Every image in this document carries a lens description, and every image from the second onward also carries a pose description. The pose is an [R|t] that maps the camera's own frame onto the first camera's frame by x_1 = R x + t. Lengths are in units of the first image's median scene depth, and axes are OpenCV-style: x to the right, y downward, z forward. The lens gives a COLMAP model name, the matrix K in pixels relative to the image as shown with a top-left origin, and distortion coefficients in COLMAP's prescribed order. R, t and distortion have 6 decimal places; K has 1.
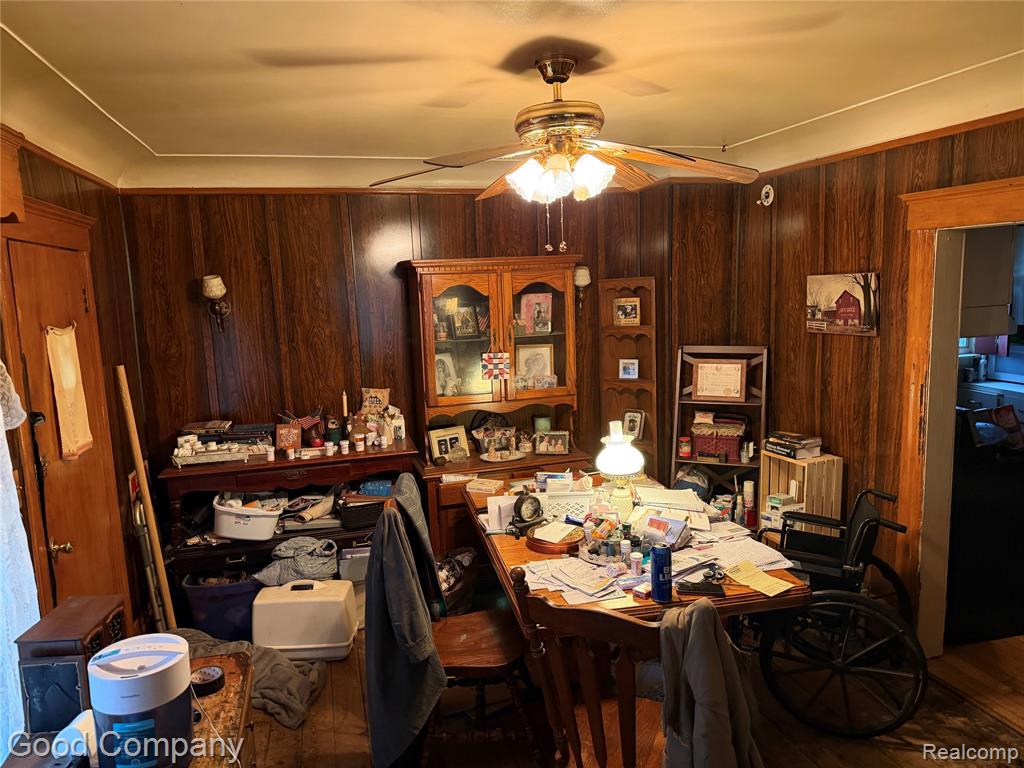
lens RADIAL K [[724.0, 0, 511.1], [0, 724.0, 385.1], [0, 0, 1]] dist [0.075676, -0.019429]
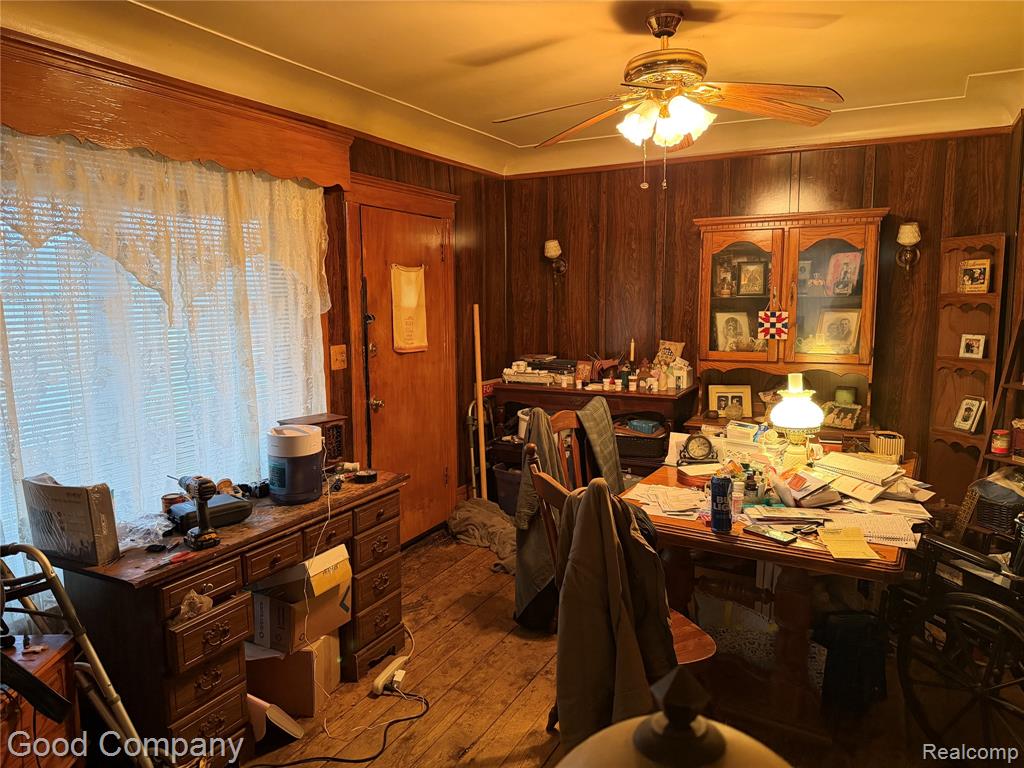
lens RADIAL K [[724.0, 0, 512.2], [0, 724.0, 381.9], [0, 0, 1]] dist [0.075676, -0.019429]
pose [[0.735759, 0.114221, -0.667542, 0.400942], [-0.114998, 0.992432, 0.043061, 0.048314], [0.667408, 0.045083, 0.743326, 0.026794]]
